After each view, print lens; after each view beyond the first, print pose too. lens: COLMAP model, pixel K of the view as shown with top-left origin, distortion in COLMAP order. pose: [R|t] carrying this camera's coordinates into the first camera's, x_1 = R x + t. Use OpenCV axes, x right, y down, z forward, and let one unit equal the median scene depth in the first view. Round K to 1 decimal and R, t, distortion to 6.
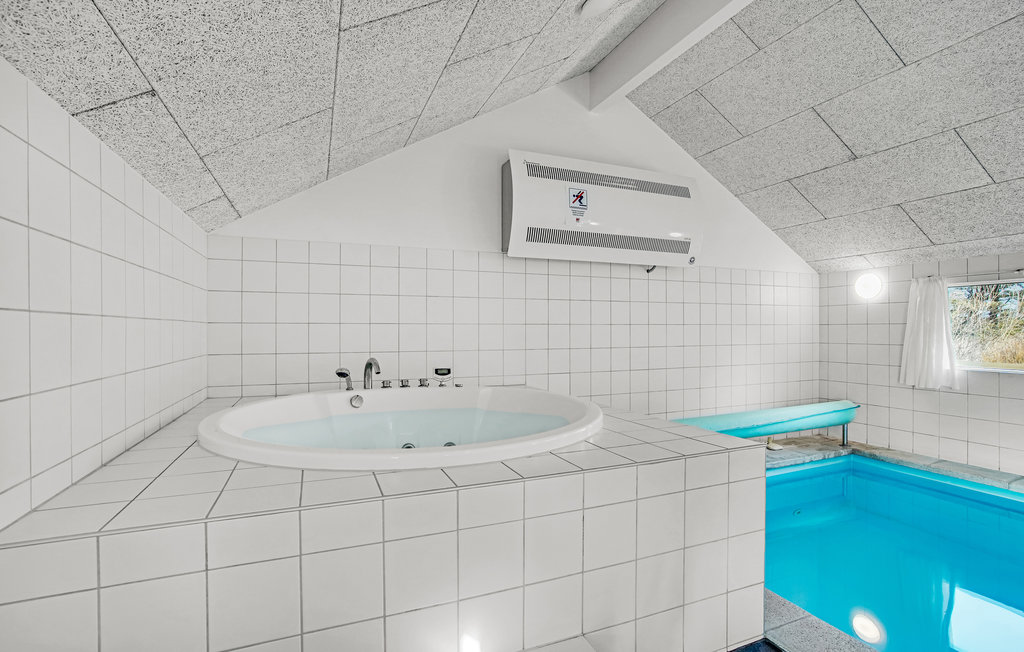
lens RADIAL K [[478.2, 0, 513.4], [0, 478.2, 325.6], [0, 0, 1]] dist [-0.019916, 0.000148]
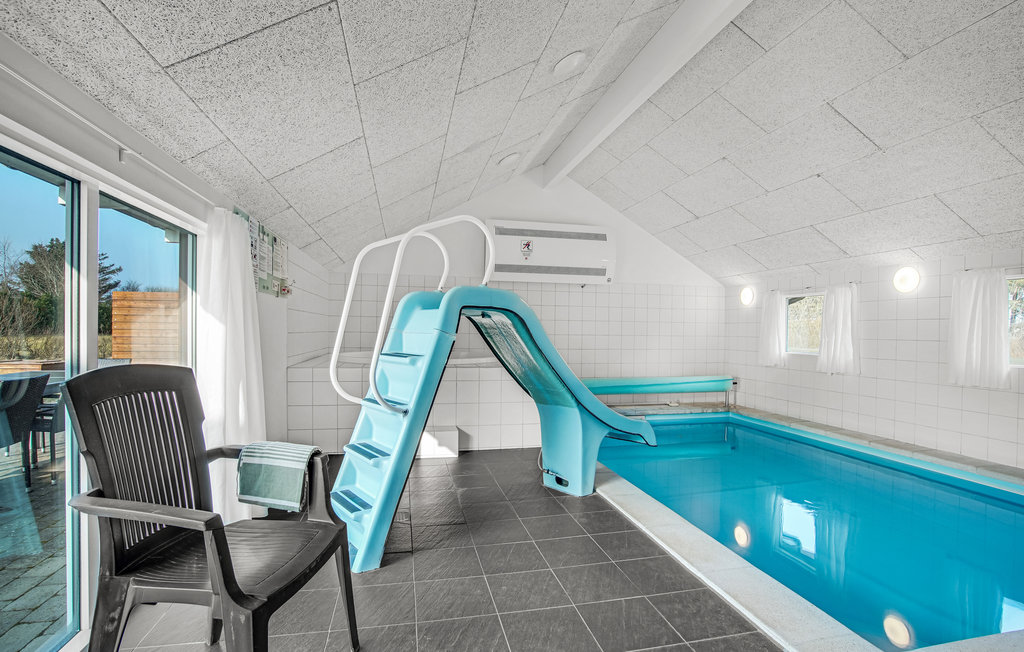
lens RADIAL K [[478.2, 0, 513.3], [0, 478.2, 328.7], [0, 0, 1]] dist [-0.019916, 0.000148]
pose [[0.987681, 0.013264, -0.155921, 0.322082], [-0.012070, 0.999890, 0.008602, 0.013213], [0.156017, -0.006614, 0.987732, -0.622564]]
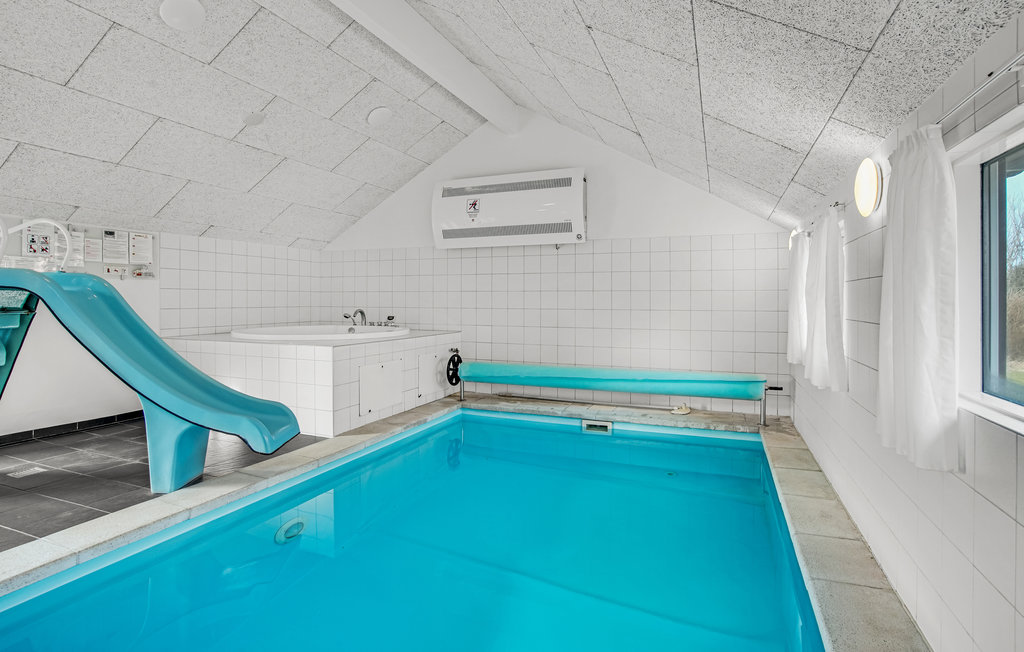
lens RADIAL K [[478.2, 0, 536.6], [0, 478.2, 299.3], [0, 0, 1]] dist [-0.019916, 0.000148]
pose [[0.721534, -0.000796, -0.692378, 1.166948], [-0.000915, 0.999997, -0.002102, 0.022783], [0.692378, 0.002150, 0.721532, 0.066787]]
